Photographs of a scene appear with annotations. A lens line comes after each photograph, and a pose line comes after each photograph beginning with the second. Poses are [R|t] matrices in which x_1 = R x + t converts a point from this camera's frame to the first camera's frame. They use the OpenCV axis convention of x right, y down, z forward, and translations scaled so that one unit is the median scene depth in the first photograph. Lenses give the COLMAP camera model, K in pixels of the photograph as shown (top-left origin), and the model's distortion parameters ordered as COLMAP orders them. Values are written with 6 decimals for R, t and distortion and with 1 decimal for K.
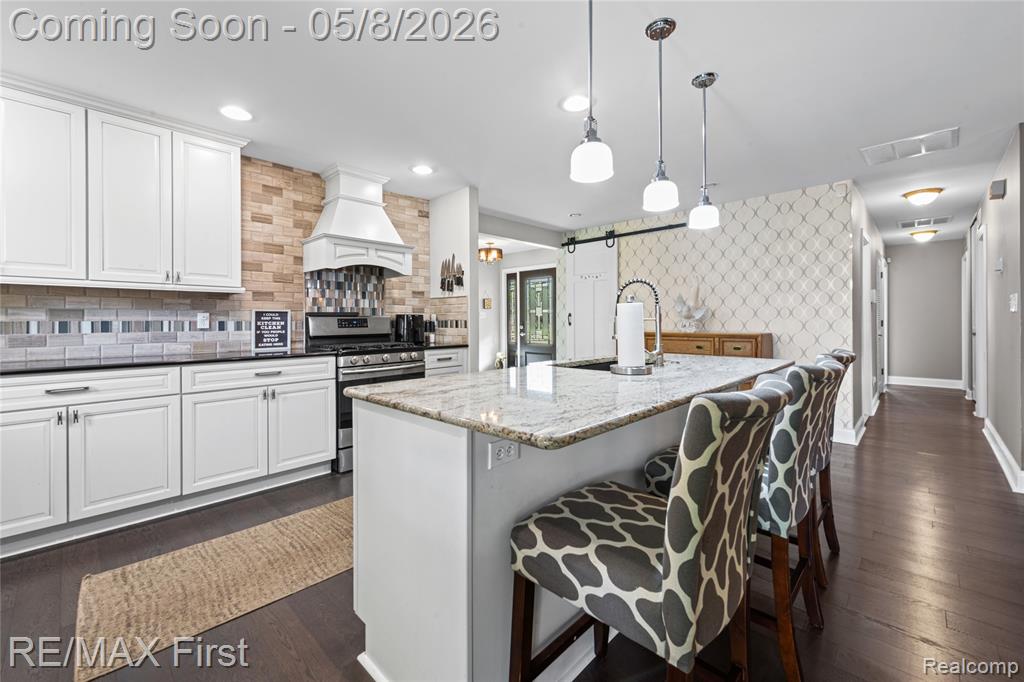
lens RADIAL K [[411.3, 0, 506.1], [0, 411.3, 324.1], [0, 0, 1]] dist [0.009492, -0.001228]
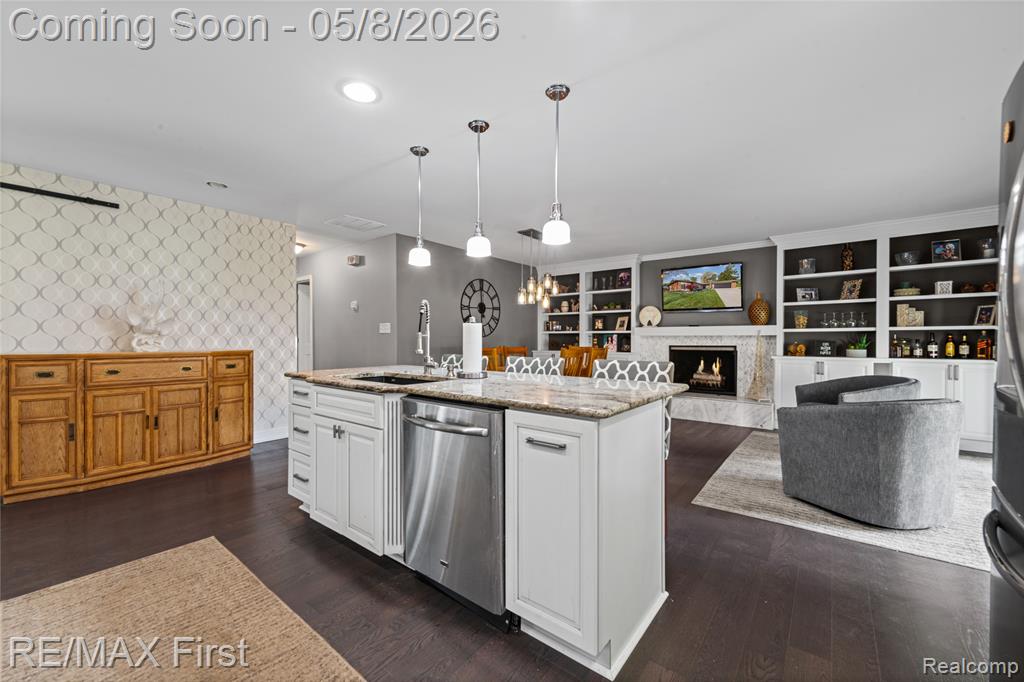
lens RADIAL K [[411.3, 0, 513.9], [0, 411.3, 339.0], [0, 0, 1]] dist [0.009492, -0.001228]
pose [[-0.113477, 0.000372, 0.993541, -0.493125], [0.004686, 0.999989, 0.000161, -0.001046], [-0.993530, 0.004674, -0.113478, 0.492196]]
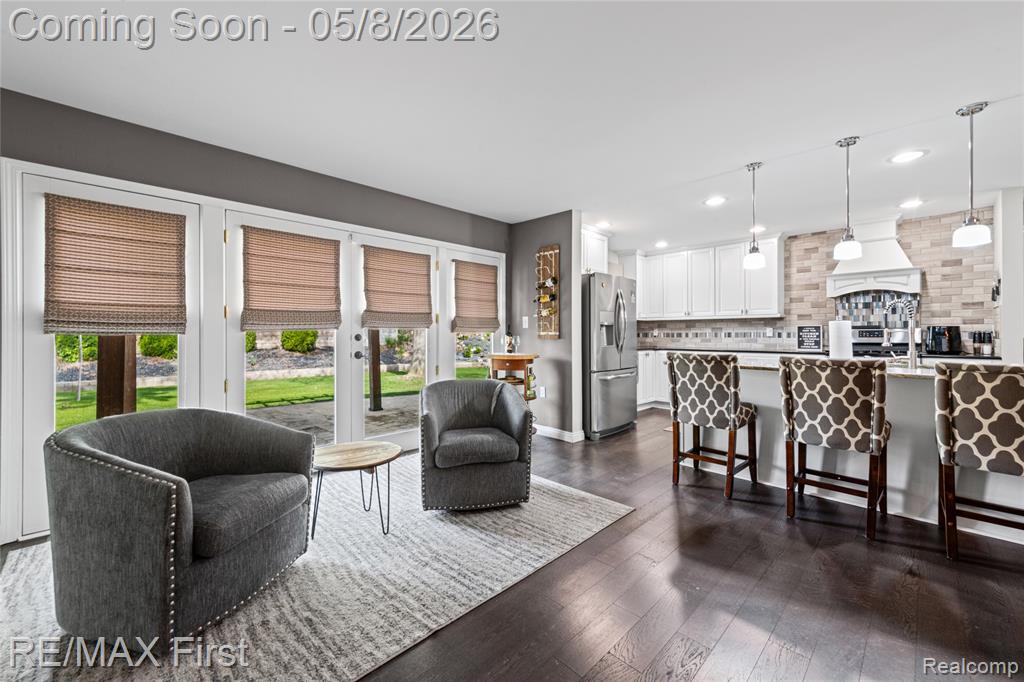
lens RADIAL K [[411.3, 0, 507.5], [0, 411.3, 333.2], [0, 0, 1]] dist [0.009492, -0.001228]
pose [[-0.020778, 0.001773, -0.999783, 0.940108], [-0.005724, 0.999982, 0.001893, -0.000476], [0.999768, 0.005763, -0.020767, -0.124783]]
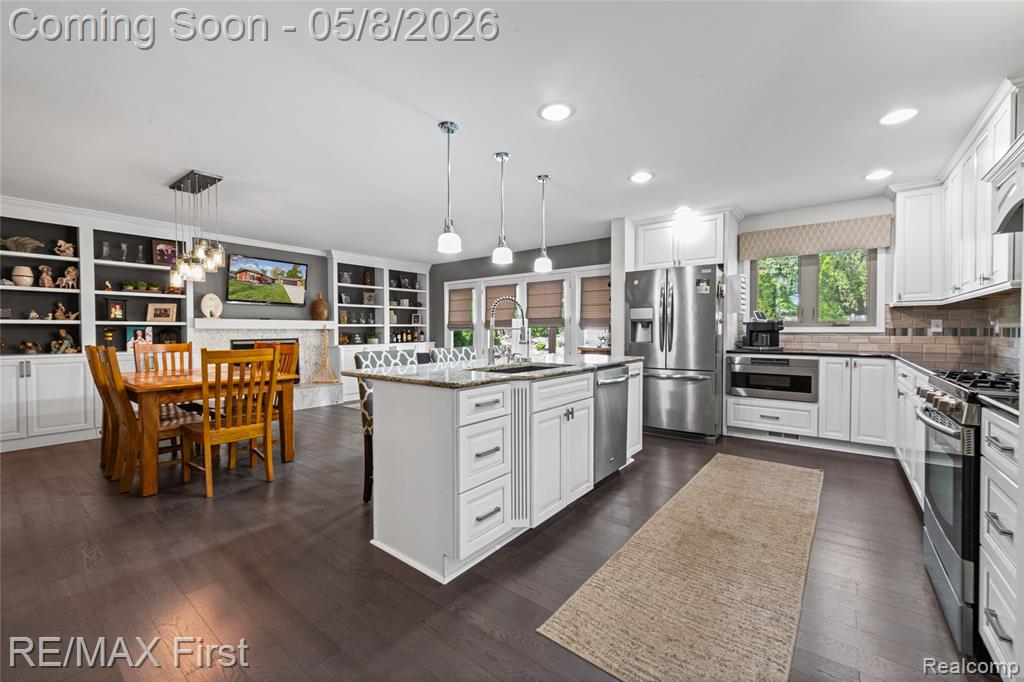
lens RADIAL K [[411.3, 0, 504.3], [0, 411.3, 340.0], [0, 0, 1]] dist [0.009492, -0.001228]
pose [[-0.994677, 0.008366, -0.102700, 0.262118], [0.005727, 0.999647, 0.025958, -0.004201], [0.102881, 0.025232, -0.994374, 1.282512]]
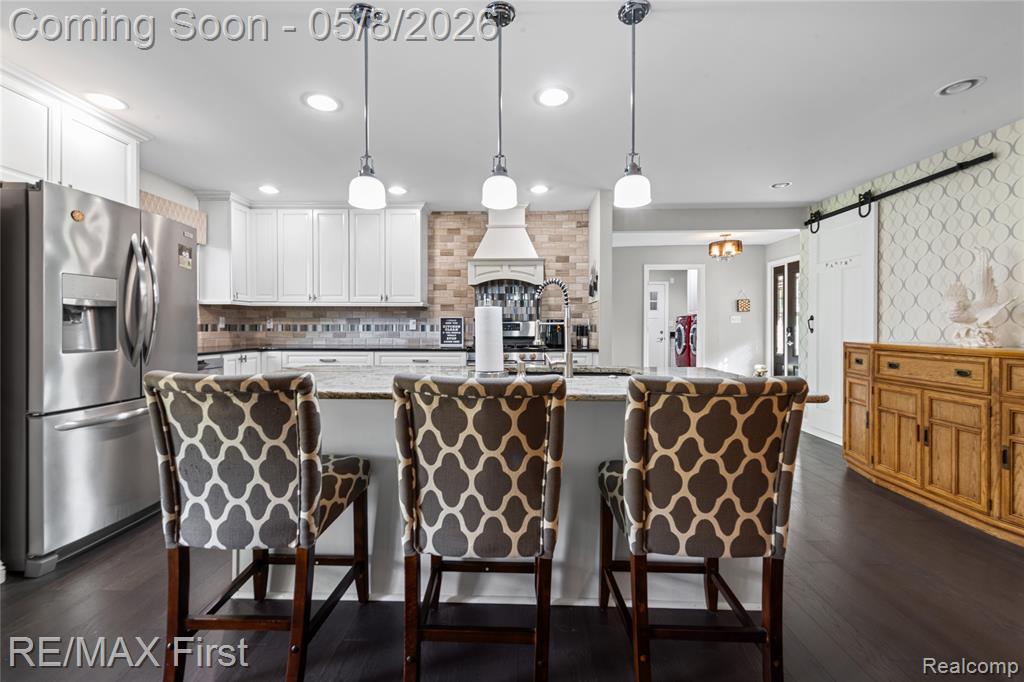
lens RADIAL K [[411.3, 0, 511.5], [0, 411.3, 328.2], [0, 0, 1]] dist [0.009492, -0.001228]
pose [[0.681898, 0.008344, -0.731400, 0.522338], [-0.009968, 0.999948, 0.002114, -0.001325], [0.731380, 0.005849, 0.681946, 0.173251]]
